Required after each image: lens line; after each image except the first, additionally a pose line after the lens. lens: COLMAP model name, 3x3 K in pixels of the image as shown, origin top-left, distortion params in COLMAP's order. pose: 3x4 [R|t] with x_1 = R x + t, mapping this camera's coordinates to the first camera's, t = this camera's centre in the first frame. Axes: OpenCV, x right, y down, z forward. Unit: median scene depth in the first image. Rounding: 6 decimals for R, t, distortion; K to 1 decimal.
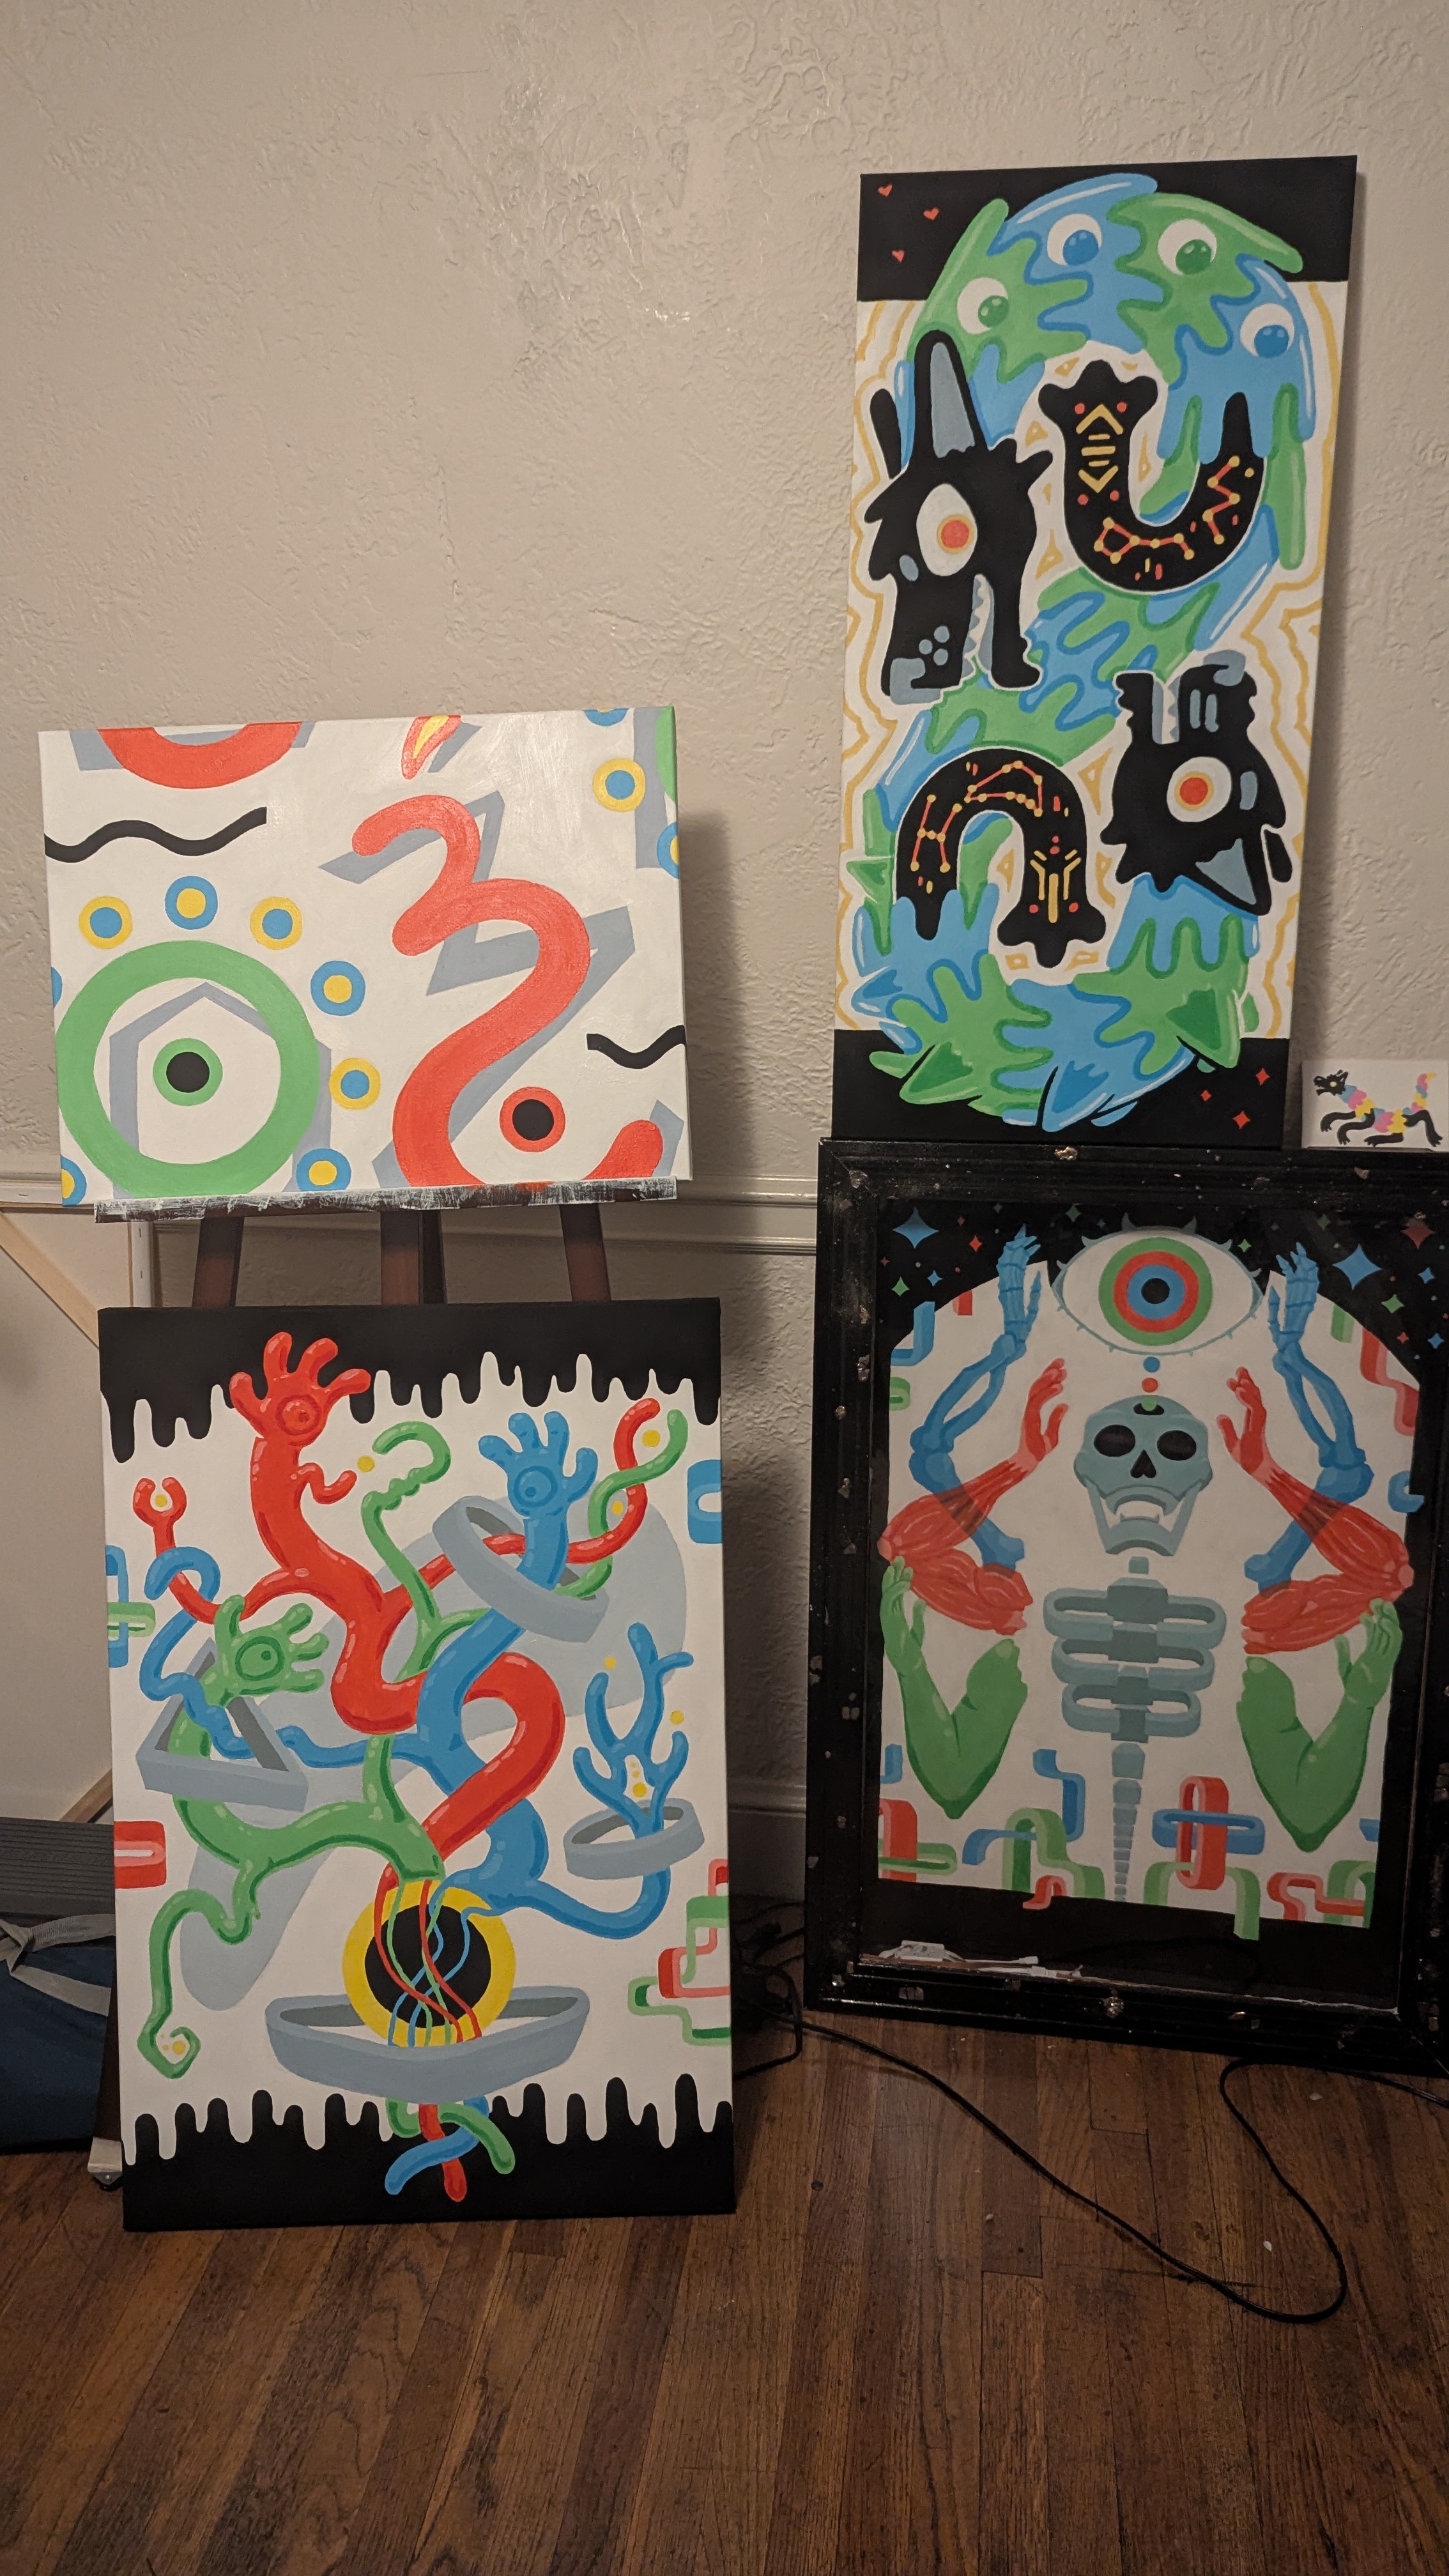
lens RADIAL K [[1804.9, 0, 721.8], [0, 1804.9, 1285.1], [0, 0, 1]] dist [0.051917, -0.048532]
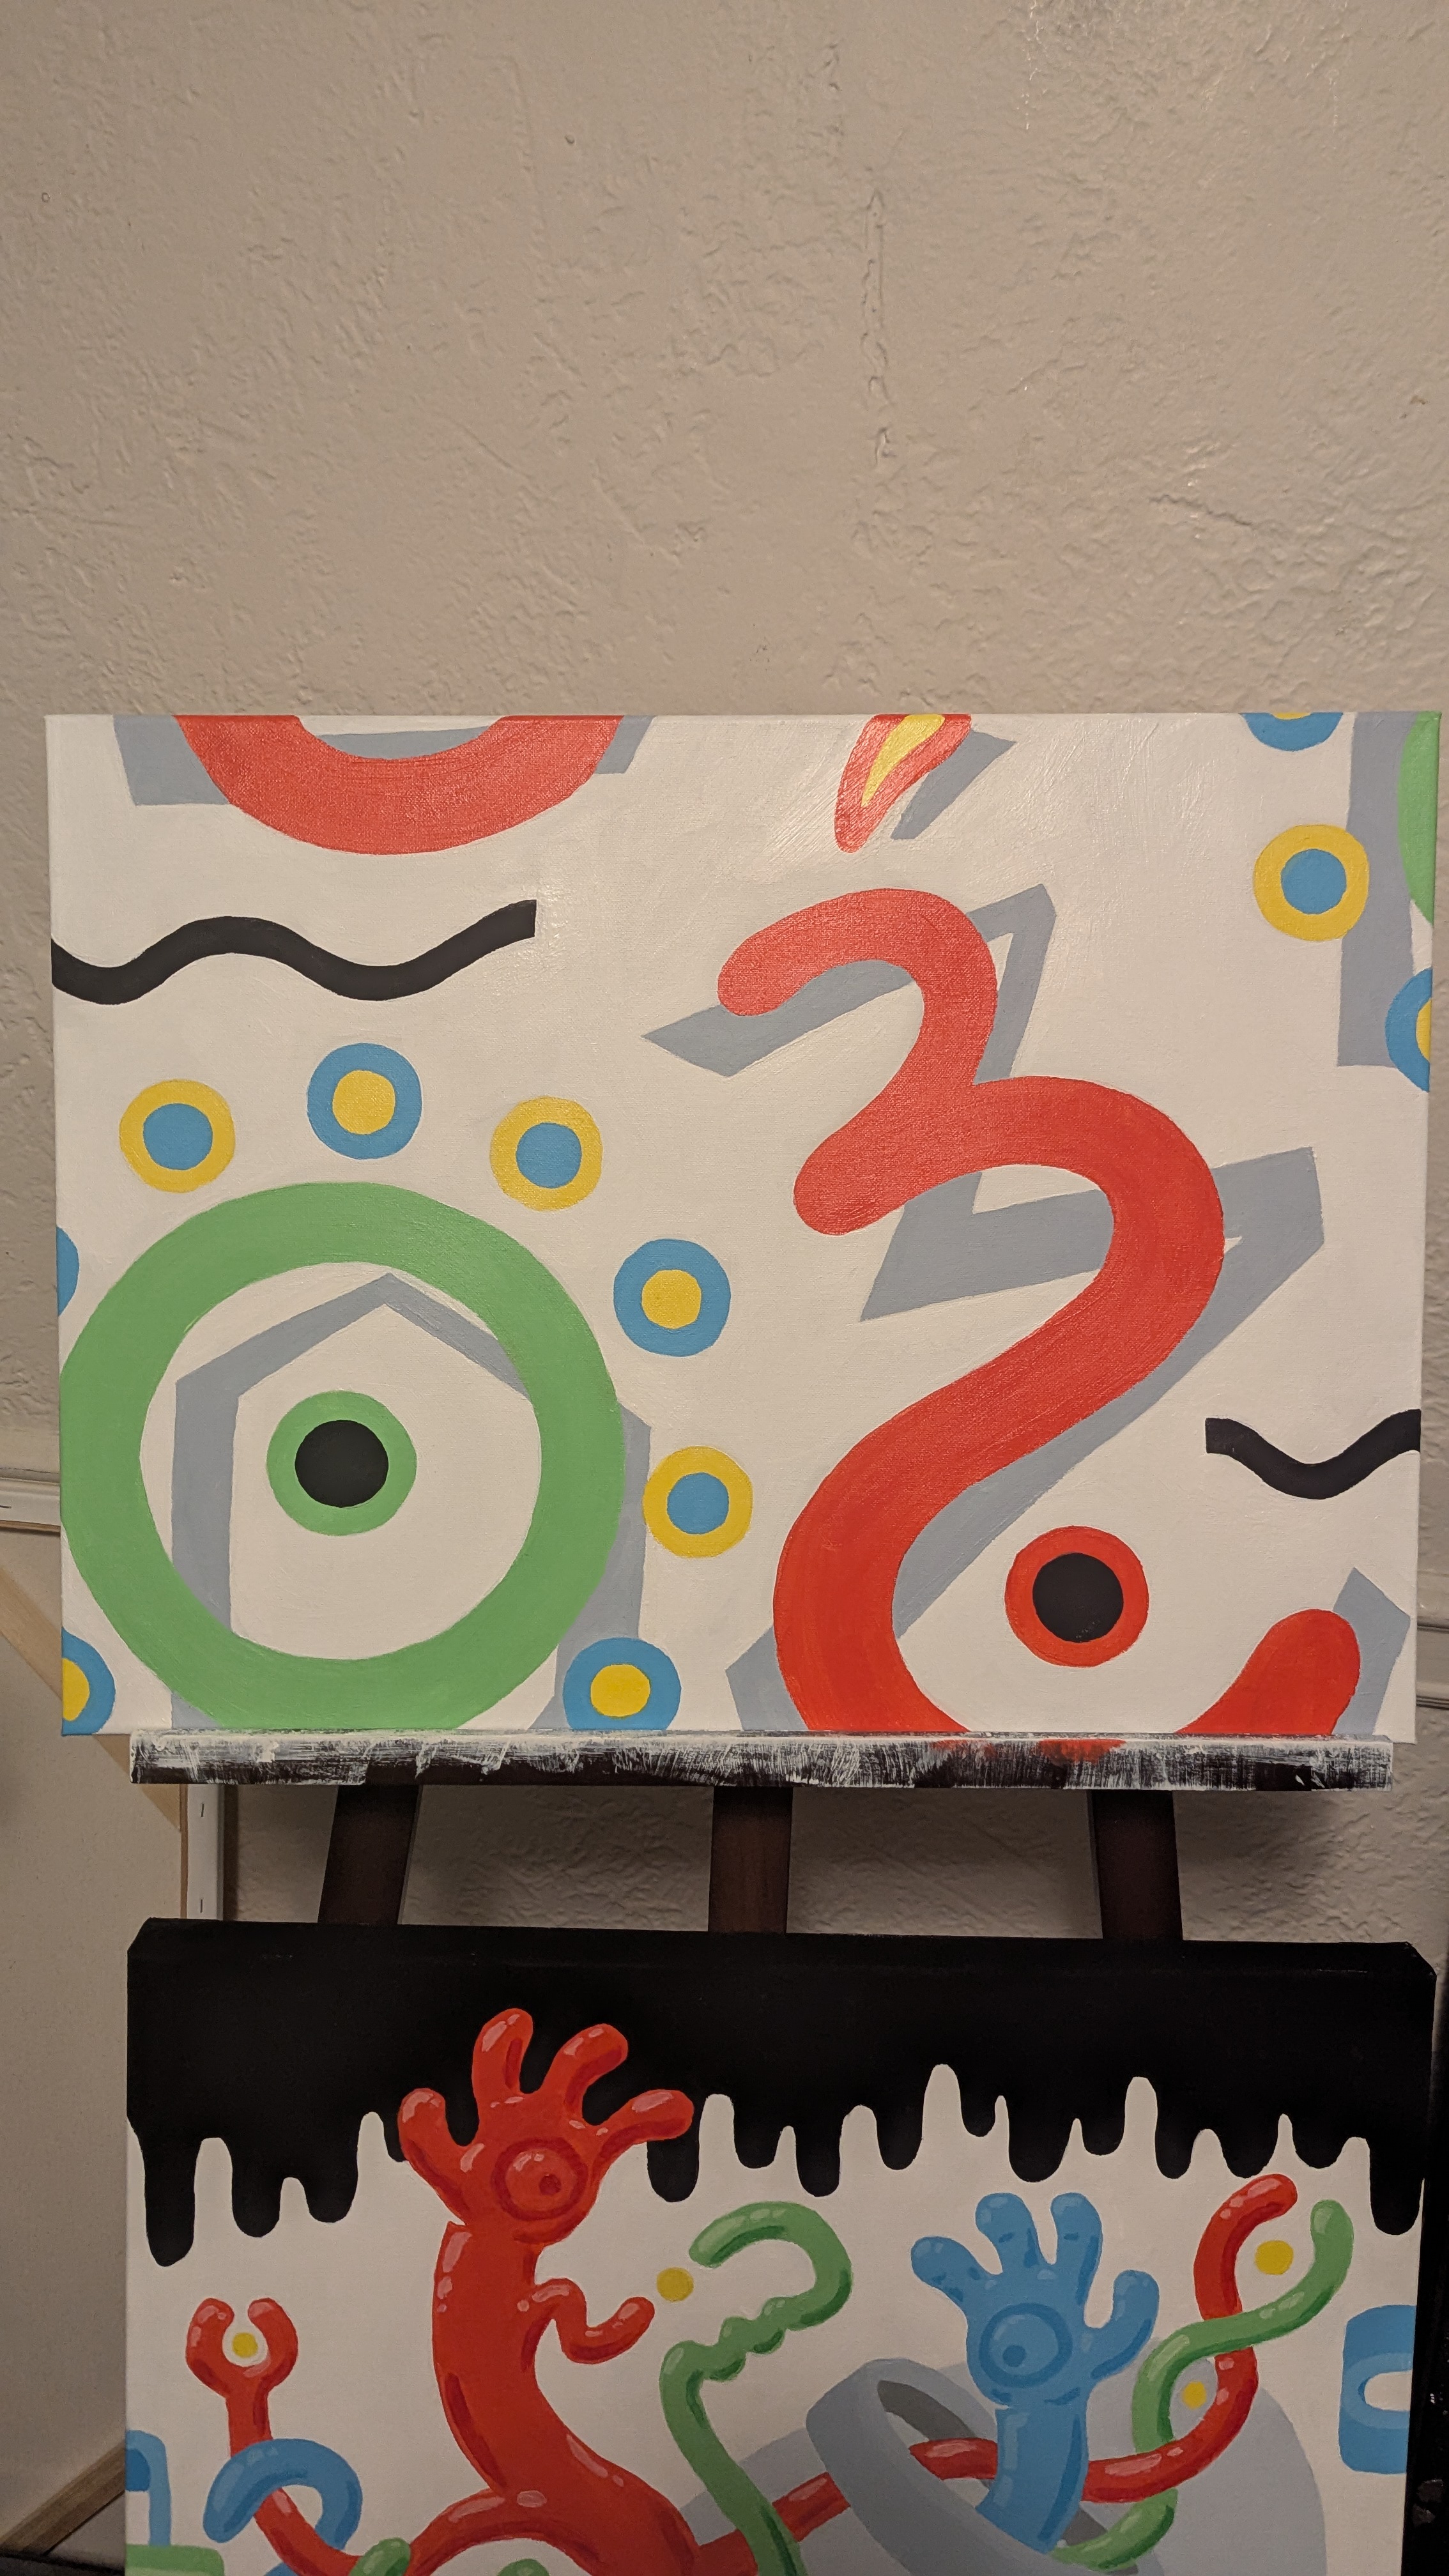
lens RADIAL K [[1804.9, 0, 721.8], [0, 1804.9, 1285.1], [0, 0, 1]] dist [0.051917, -0.048532]
pose [[0.998997, 0.044515, -0.004881, -0.191392], [-0.044321, 0.998421, 0.034508, -0.178558], [0.006410, -0.034257, 0.999392, 0.523391]]
